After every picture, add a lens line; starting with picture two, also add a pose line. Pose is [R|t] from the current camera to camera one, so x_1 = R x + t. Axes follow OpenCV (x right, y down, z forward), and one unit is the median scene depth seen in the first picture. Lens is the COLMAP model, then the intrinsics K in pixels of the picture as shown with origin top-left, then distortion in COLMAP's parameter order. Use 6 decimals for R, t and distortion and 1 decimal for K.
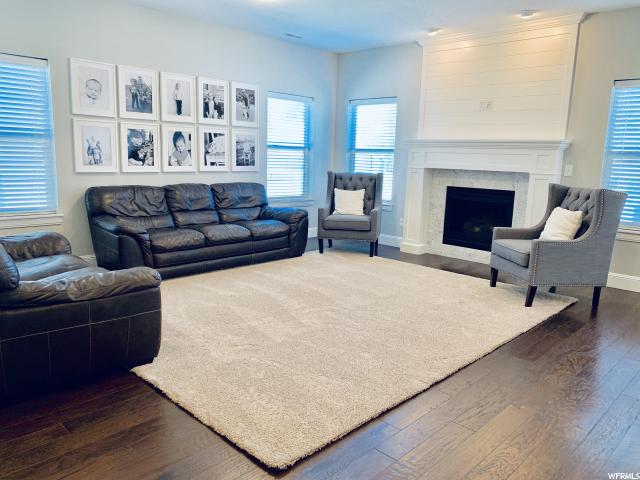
lens RADIAL K [[486.0, 0, 320.0], [0, 486.0, 240.0], [0, 0, 1]] dist [0.107078, -0.197415]
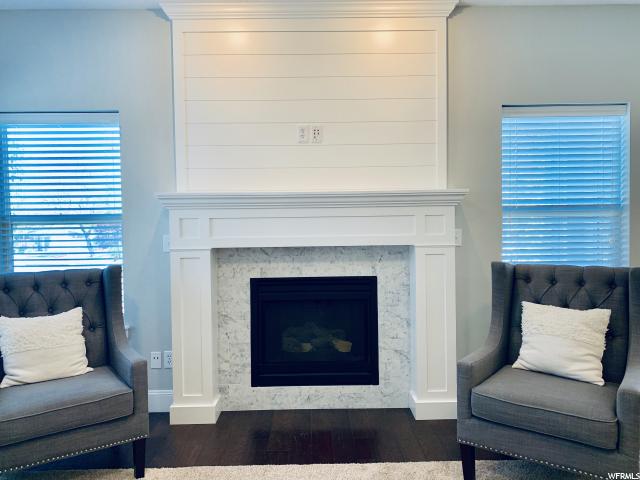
lens RADIAL K [[499.8, 0, 319.7], [0, 499.8, 231.5], [0, 0, 1]] dist [-0.000372, -0.001202]
pose [[0.699628, -0.060872, 0.711910, -0.078007], [0.159050, 0.984633, -0.072115, -0.117453], [-0.696580, 0.163683, 0.698558, 0.602094]]
